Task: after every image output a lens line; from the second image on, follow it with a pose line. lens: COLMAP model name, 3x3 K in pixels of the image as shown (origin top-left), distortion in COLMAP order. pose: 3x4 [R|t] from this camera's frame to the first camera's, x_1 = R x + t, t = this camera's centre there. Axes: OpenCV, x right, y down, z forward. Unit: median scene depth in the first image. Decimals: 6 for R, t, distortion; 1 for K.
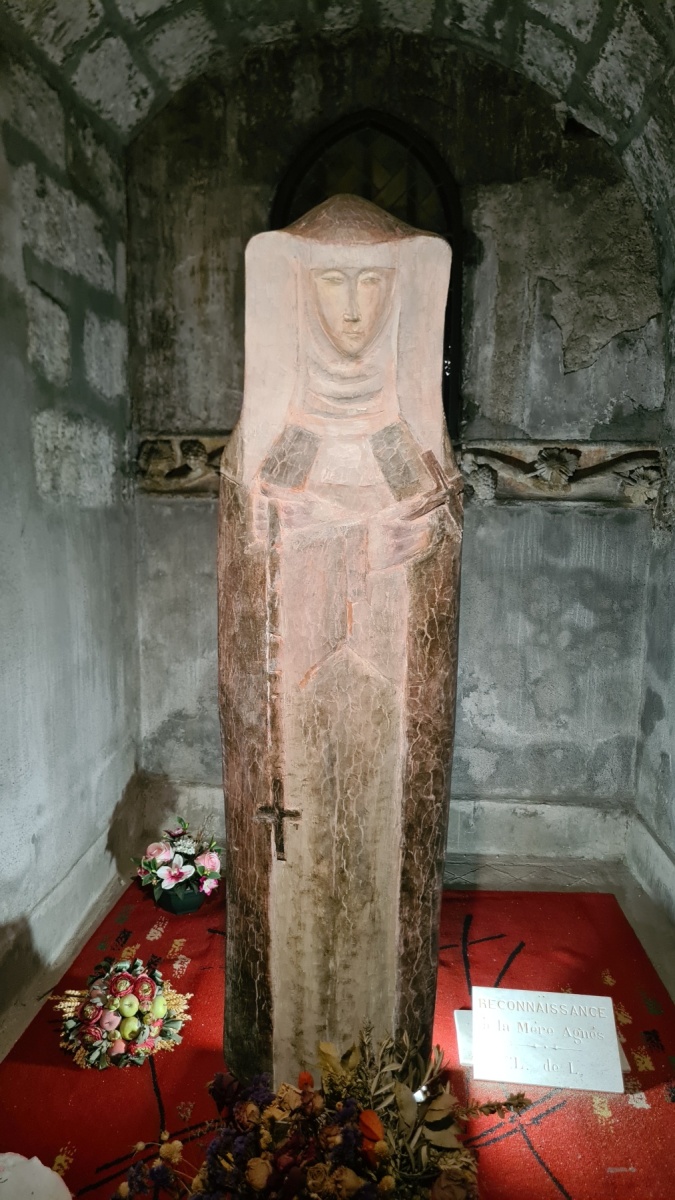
lens RADIAL K [[864.1, 0, 335.2], [0, 864.1, 602.5], [0, 0, 1]] dist [0.021092, -0.027427]
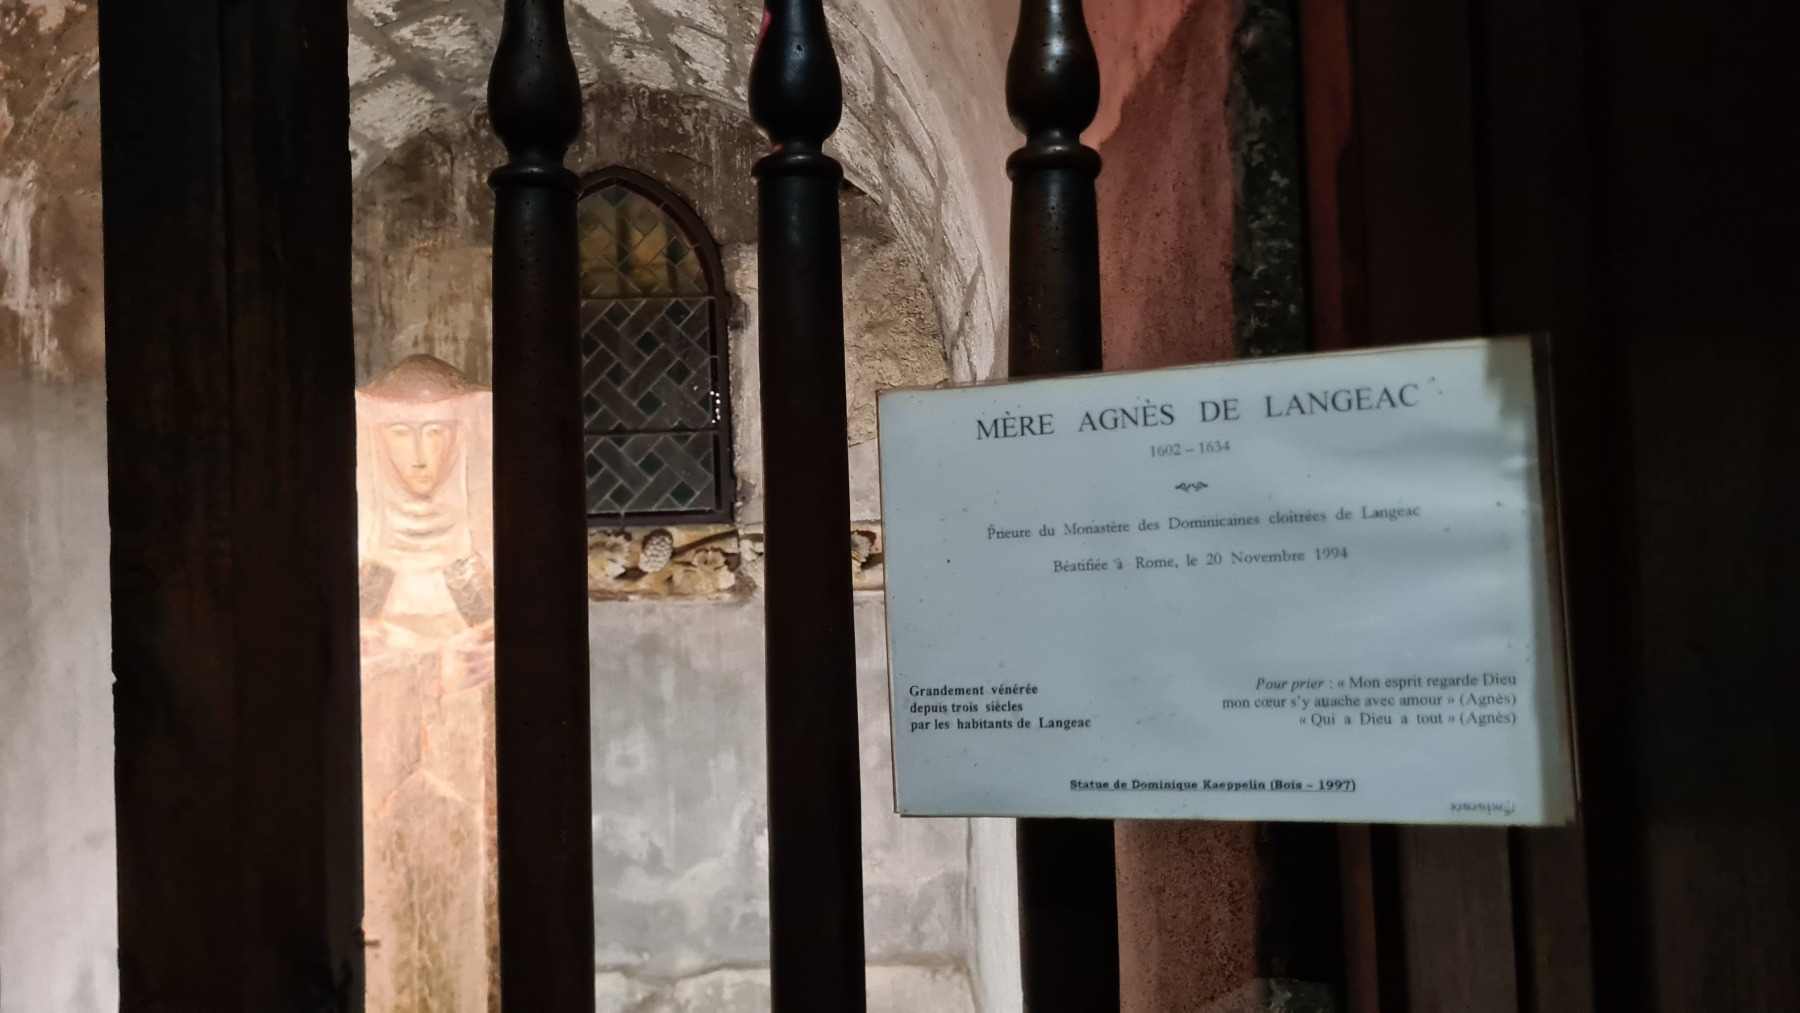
lens RADIAL K [[1296.2, 0, 909.5], [0, 1296.2, 500.7], [0, 0, 1]] dist [0.021092, -0.027427]
pose [[0.995405, -0.035988, 0.088733, 0.214731], [0.050375, 0.984897, -0.165654, 0.009778], [-0.081431, 0.169362, 0.982184, -0.291211]]
